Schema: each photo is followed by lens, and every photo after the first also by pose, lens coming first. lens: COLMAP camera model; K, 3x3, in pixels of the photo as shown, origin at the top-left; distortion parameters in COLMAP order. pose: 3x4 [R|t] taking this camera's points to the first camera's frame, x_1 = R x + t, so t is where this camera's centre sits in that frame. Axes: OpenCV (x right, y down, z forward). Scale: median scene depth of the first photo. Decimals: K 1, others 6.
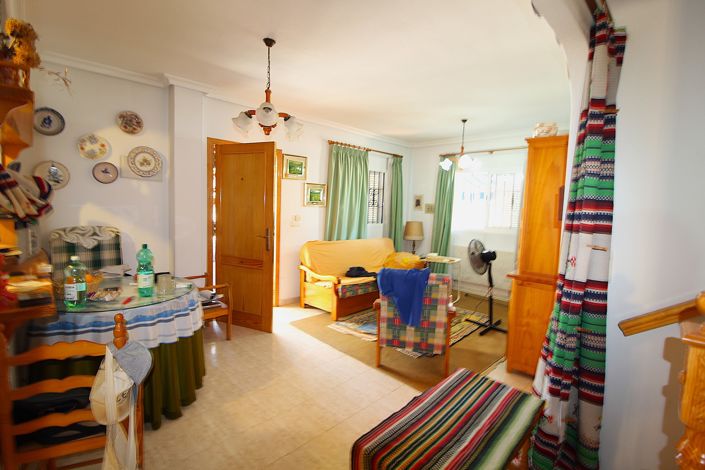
lens RADIAL K [[324.7, 0, 352.5], [0, 324.7, 235.0], [0, 0, 1]] dist [0.001266, -0.000039]
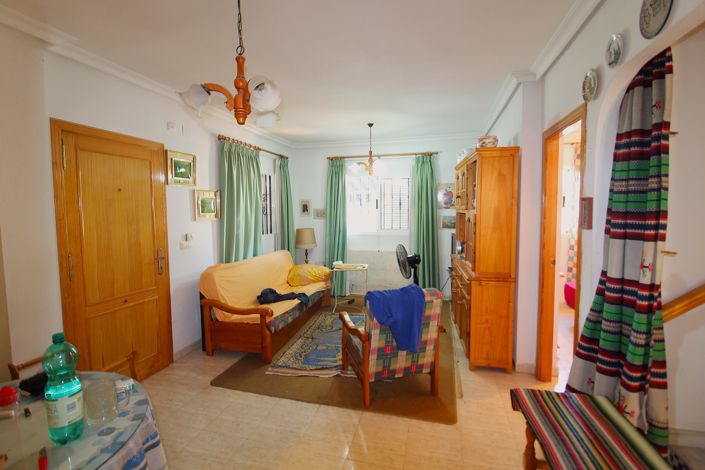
lens RADIAL K [[330.9, 0, 352.5], [0, 330.9, 235.0], [0, 0, 1]] dist [-0.010024, -0.000336]
pose [[0.867038, -0.081018, 0.491611, -0.220295], [0.083721, 0.996352, 0.016544, -0.039006], [-0.491158, 0.026814, 0.870658, 0.162214]]
